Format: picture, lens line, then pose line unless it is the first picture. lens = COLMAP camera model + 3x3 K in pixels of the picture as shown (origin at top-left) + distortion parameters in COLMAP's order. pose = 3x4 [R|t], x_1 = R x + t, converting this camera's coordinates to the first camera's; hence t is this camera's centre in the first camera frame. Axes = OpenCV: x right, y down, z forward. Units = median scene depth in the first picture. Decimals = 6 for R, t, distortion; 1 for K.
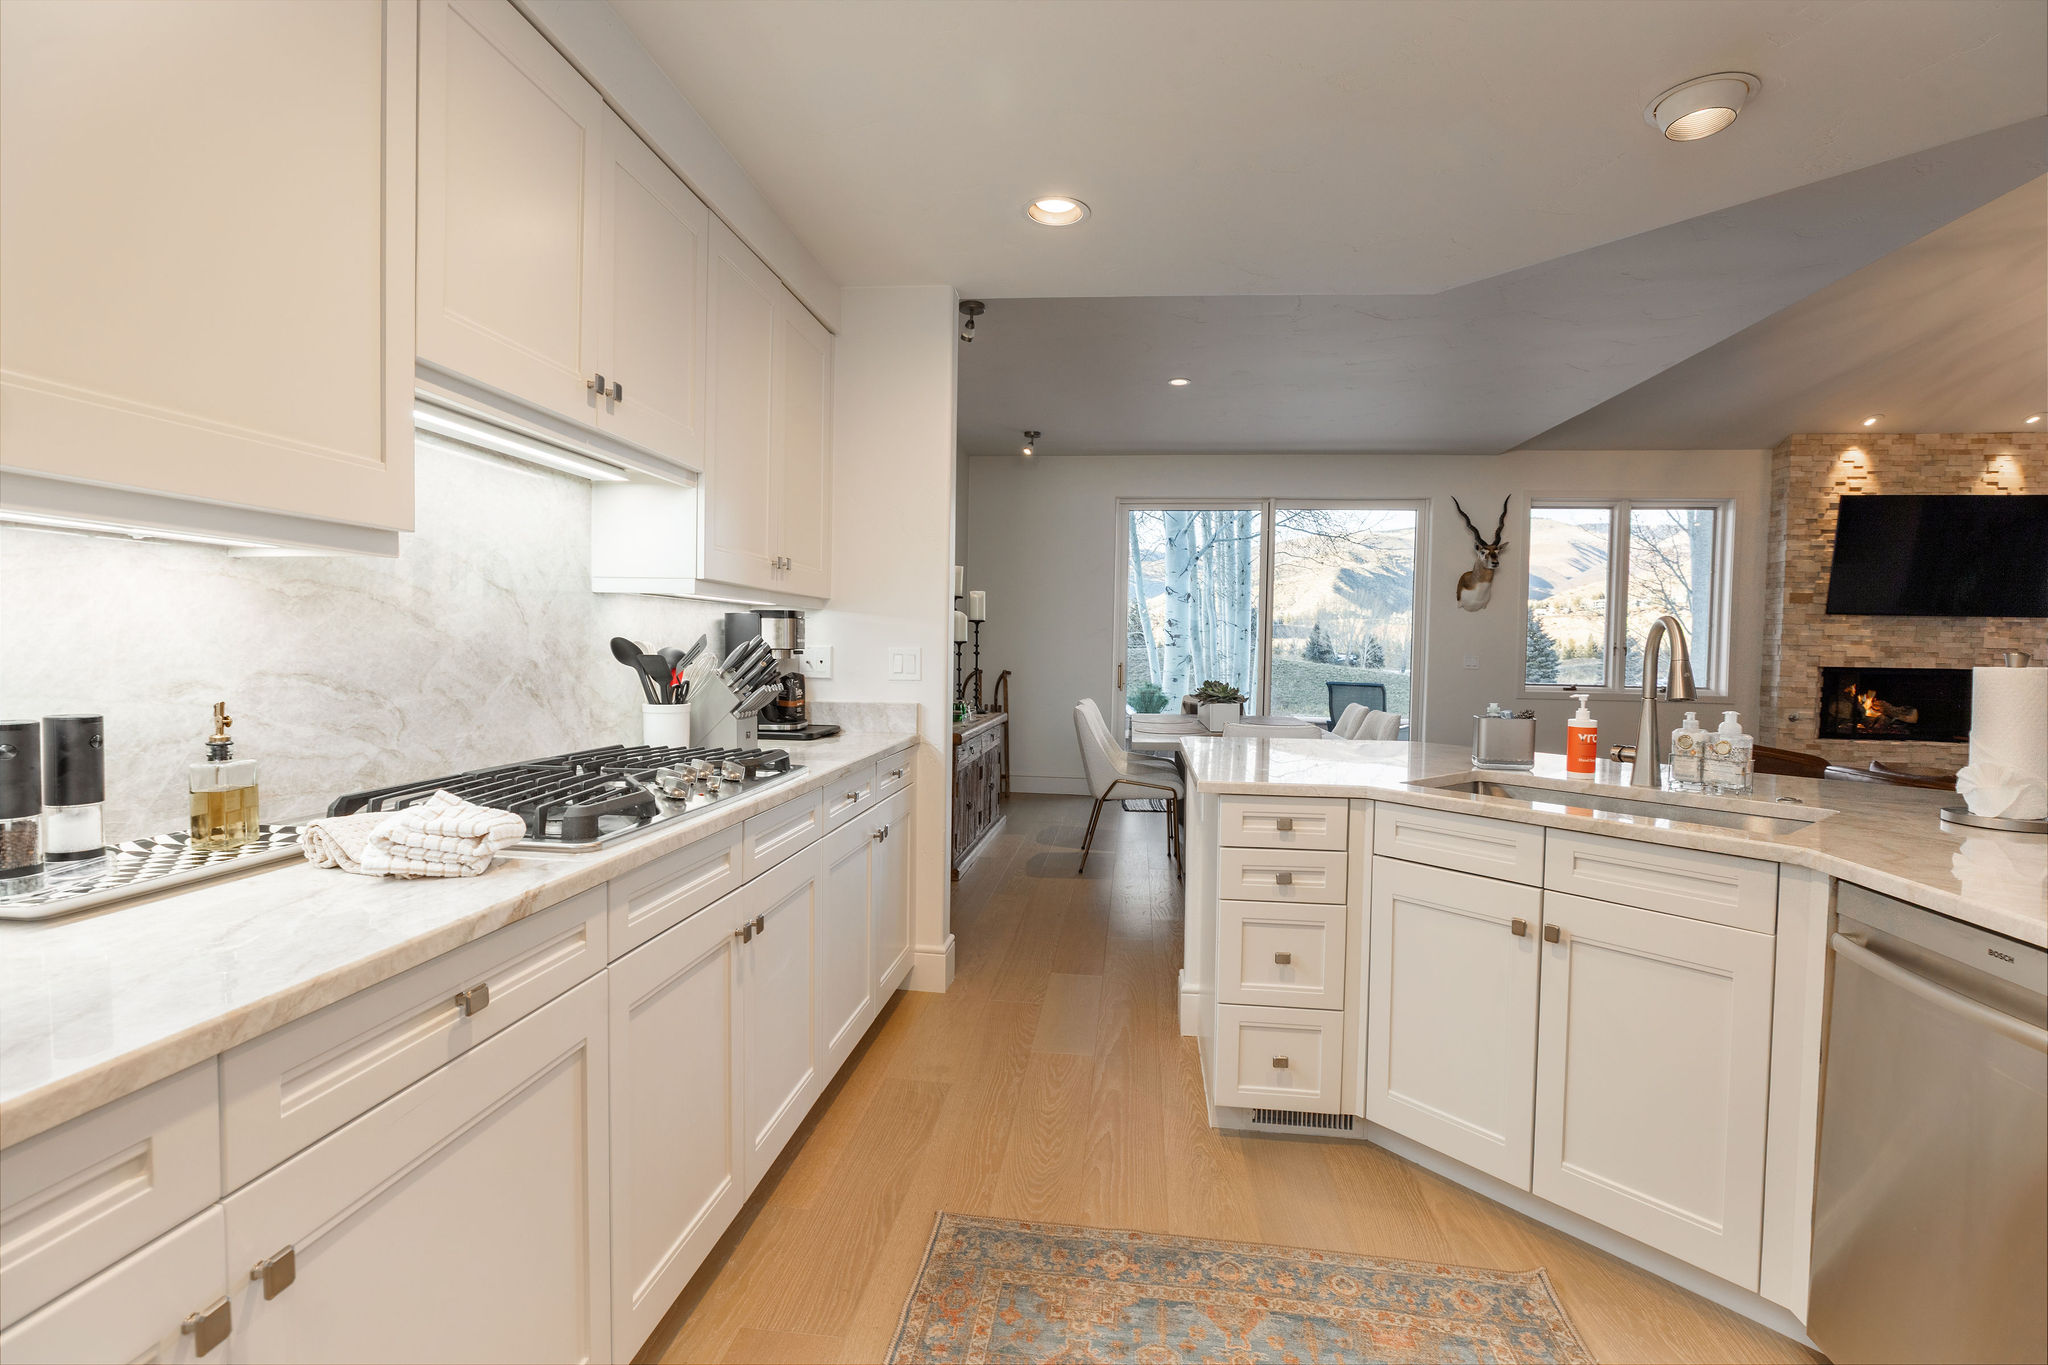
lens RADIAL K [[925.3, 0, 1039.9], [0, 925.3, 695.8], [0, 0, 1]] dist [-0.018415, 0.004971]
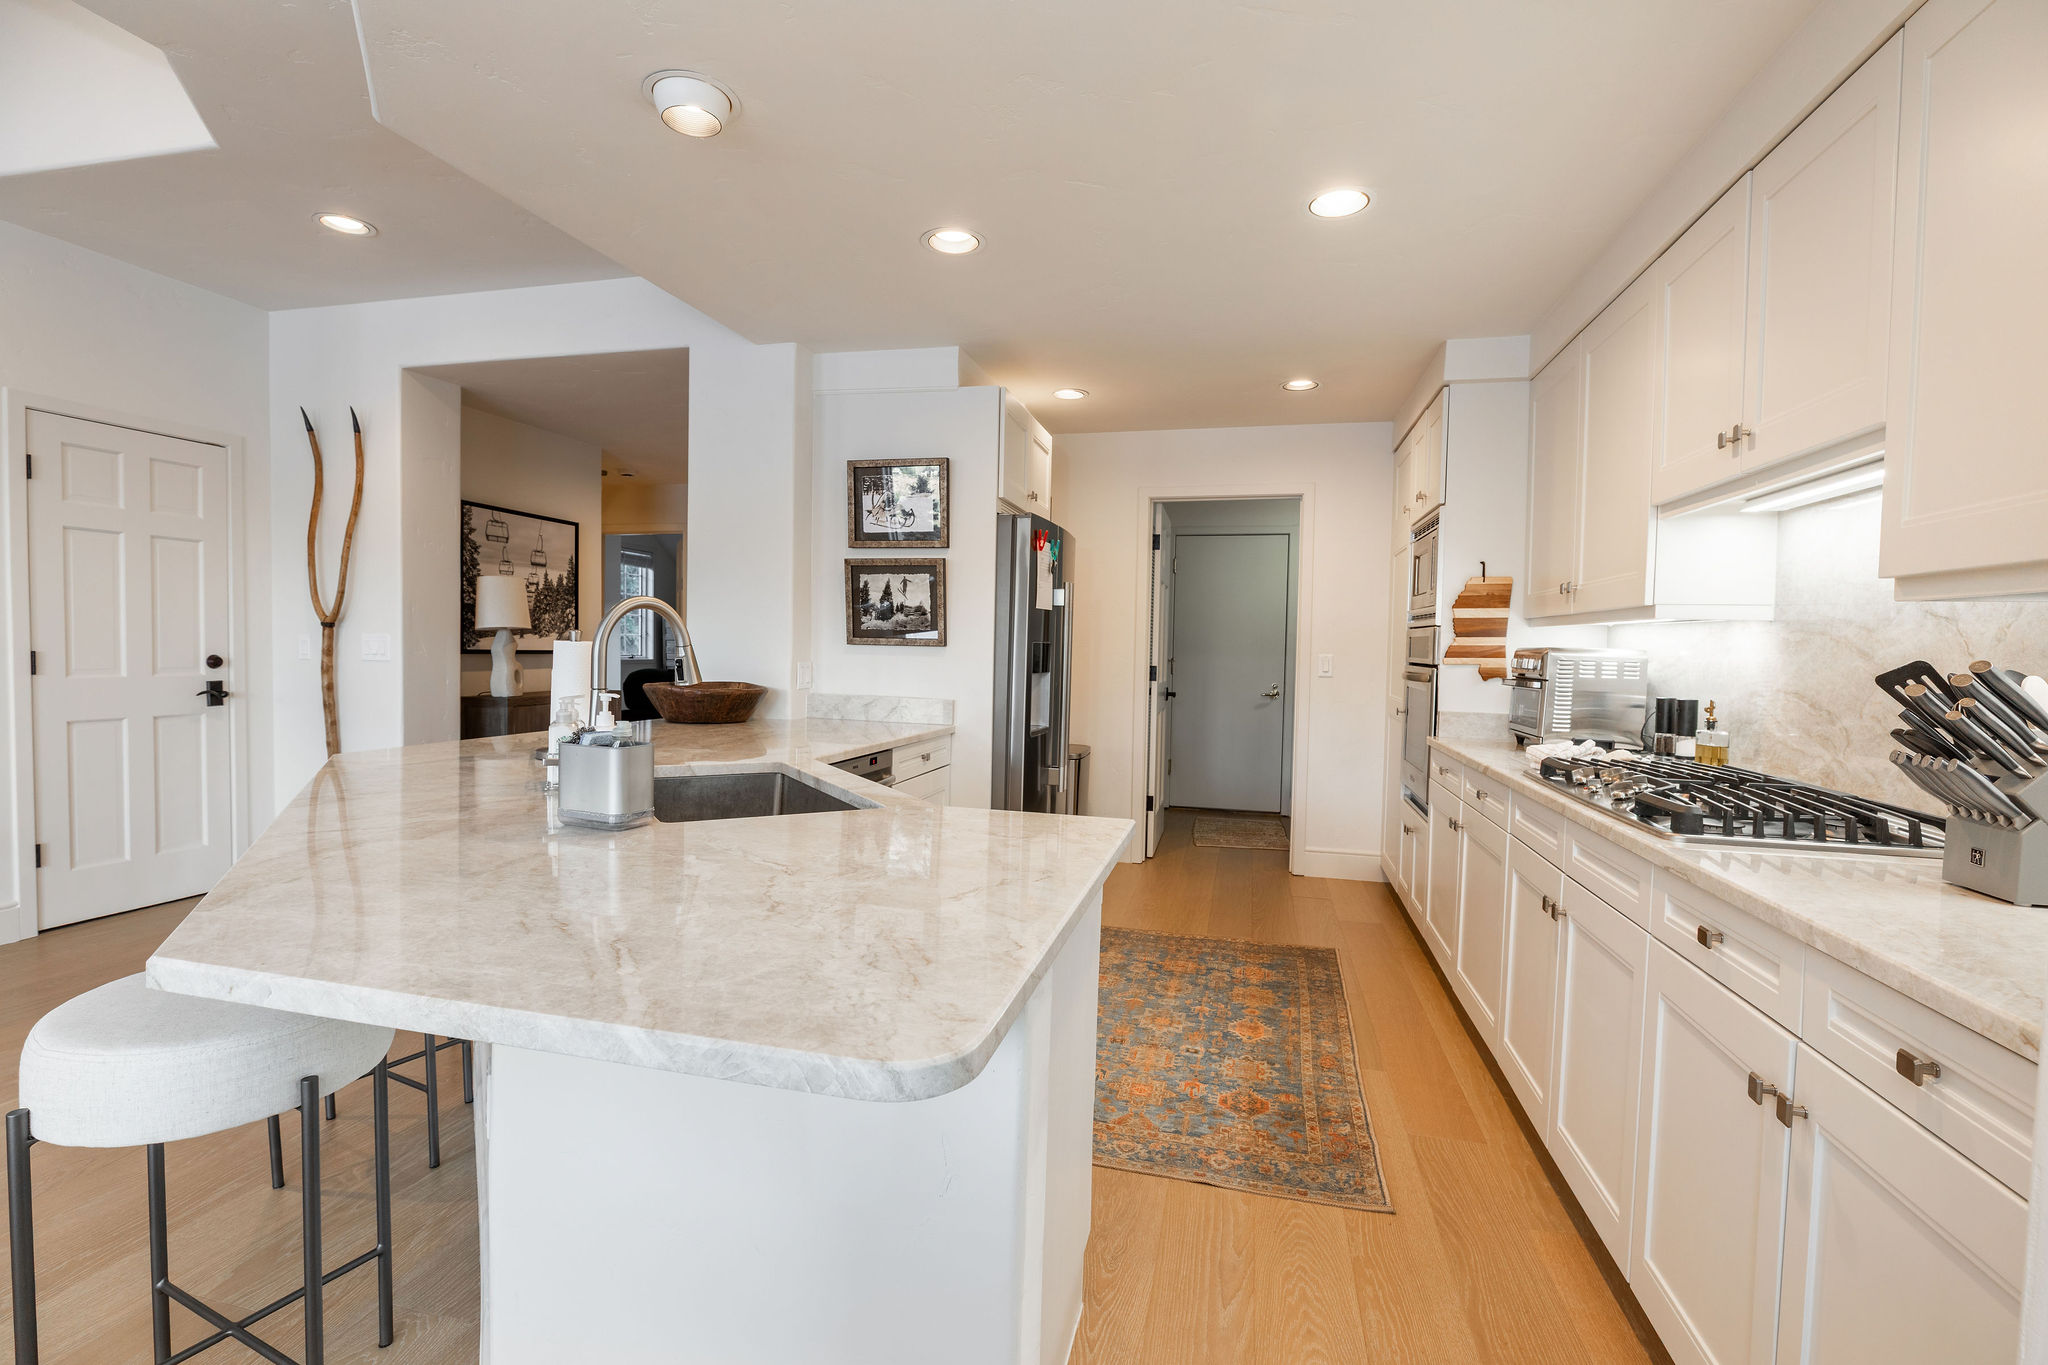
lens RADIAL K [[925.3, 0, 1019.1], [0, 925.3, 674.9], [0, 0, 1]] dist [-0.018415, 0.004971]
pose [[-0.990801, -0.043796, 0.128044, 0.056410], [-0.032104, 0.995242, 0.091992, -0.032451], [-0.131464, 0.087035, -0.987493, 0.572356]]
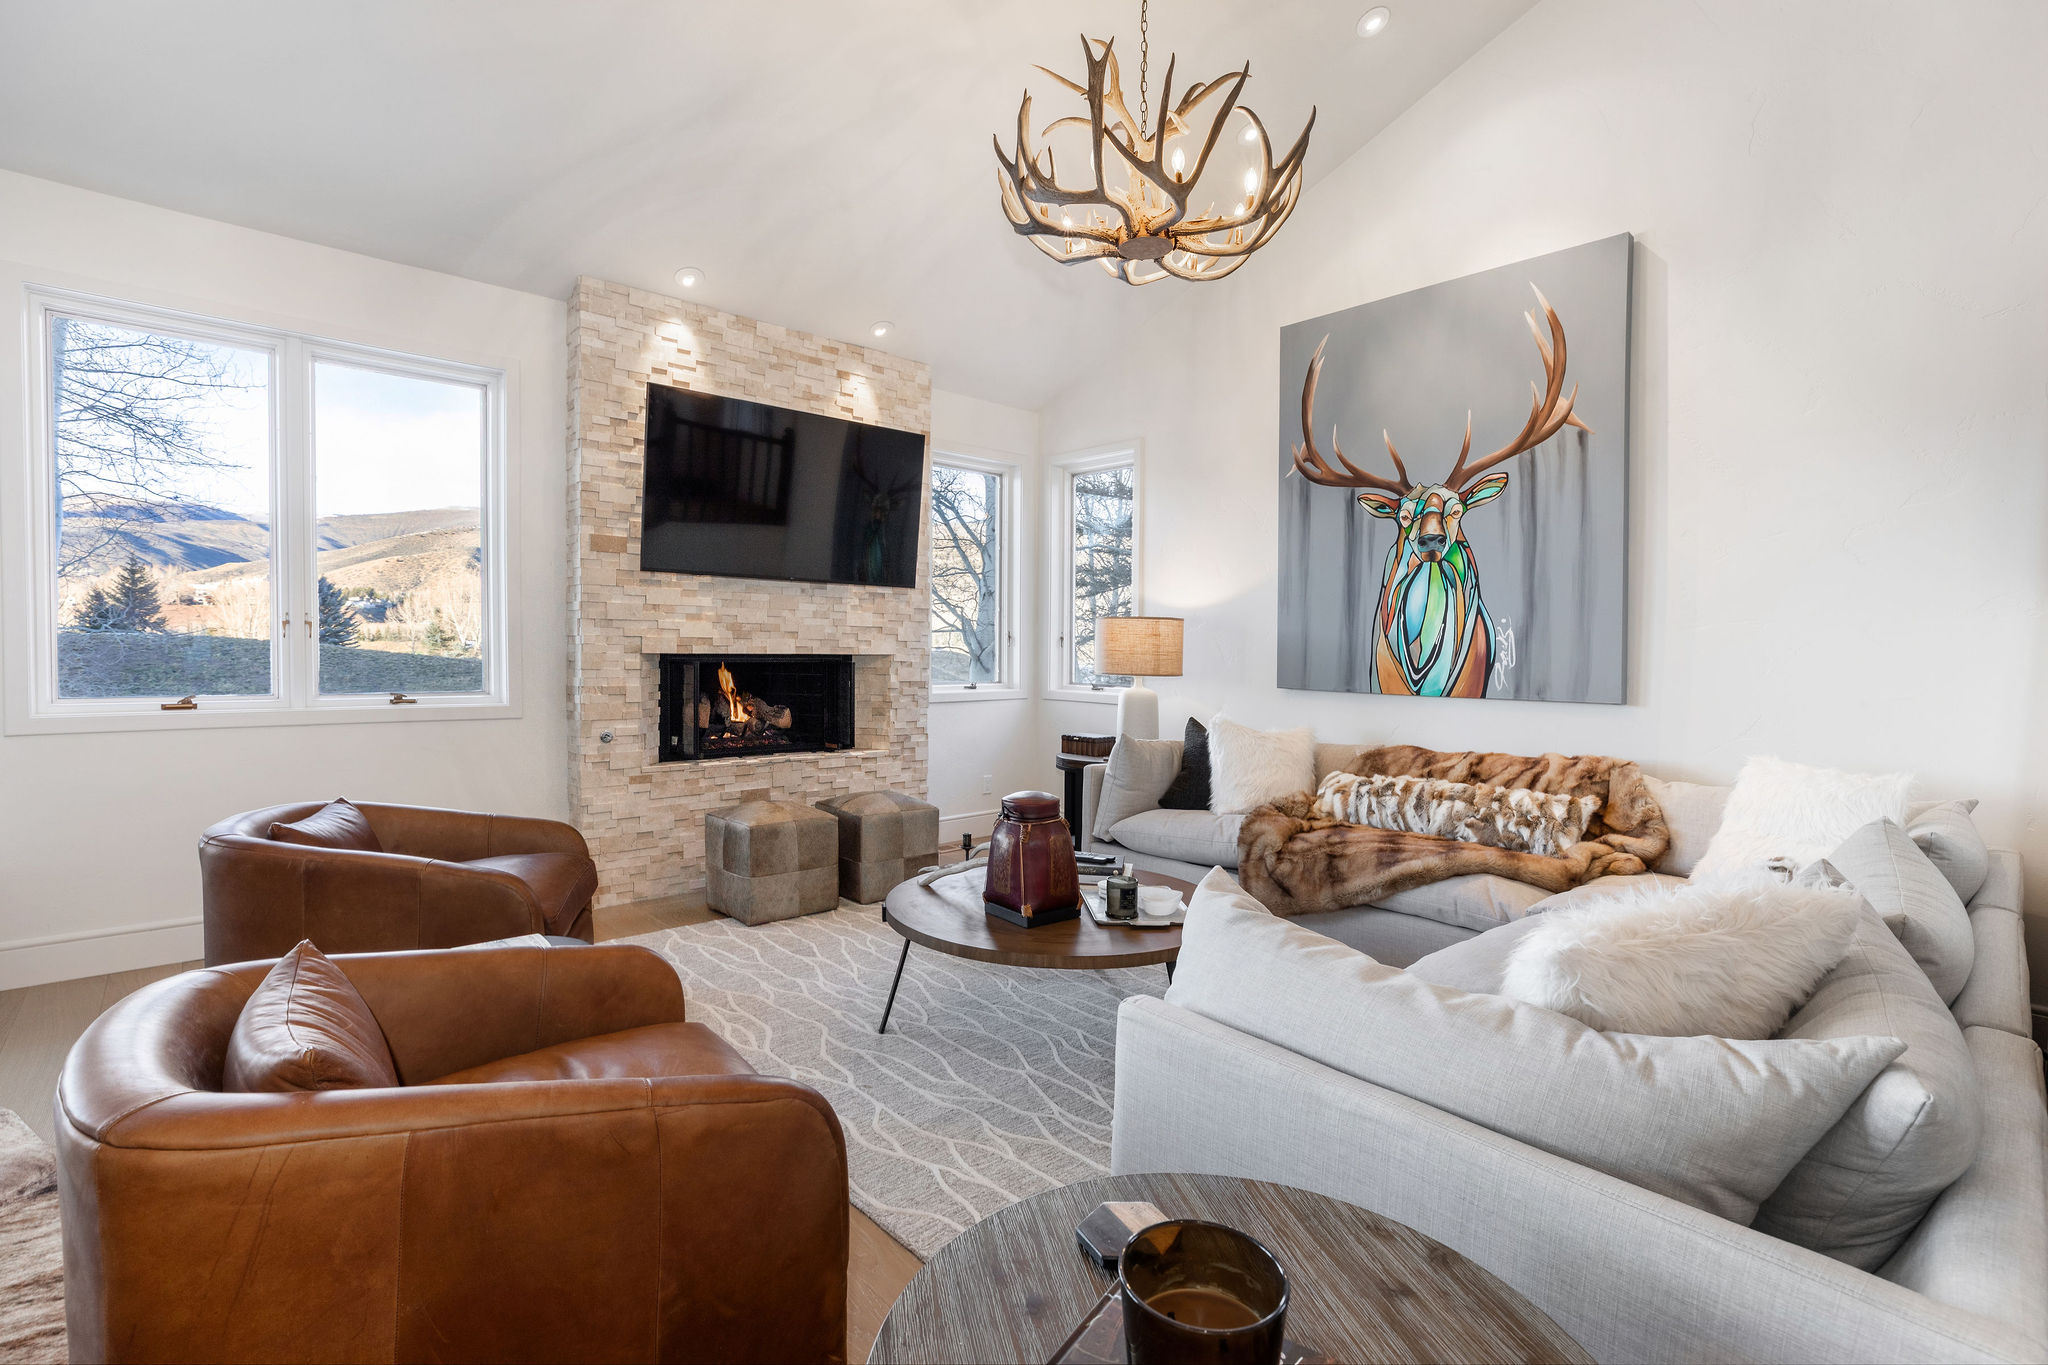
lens RADIAL K [[925.3, 0, 1026.5], [0, 925.3, 689.5], [0, 0, 1]] dist [-0.018415, 0.004971]
pose [[0.665401, -0.041819, 0.745314, 0.549785], [0.035999, 0.999066, 0.023917, -0.012337], [-0.745618, 0.010916, 0.666284, 0.370286]]
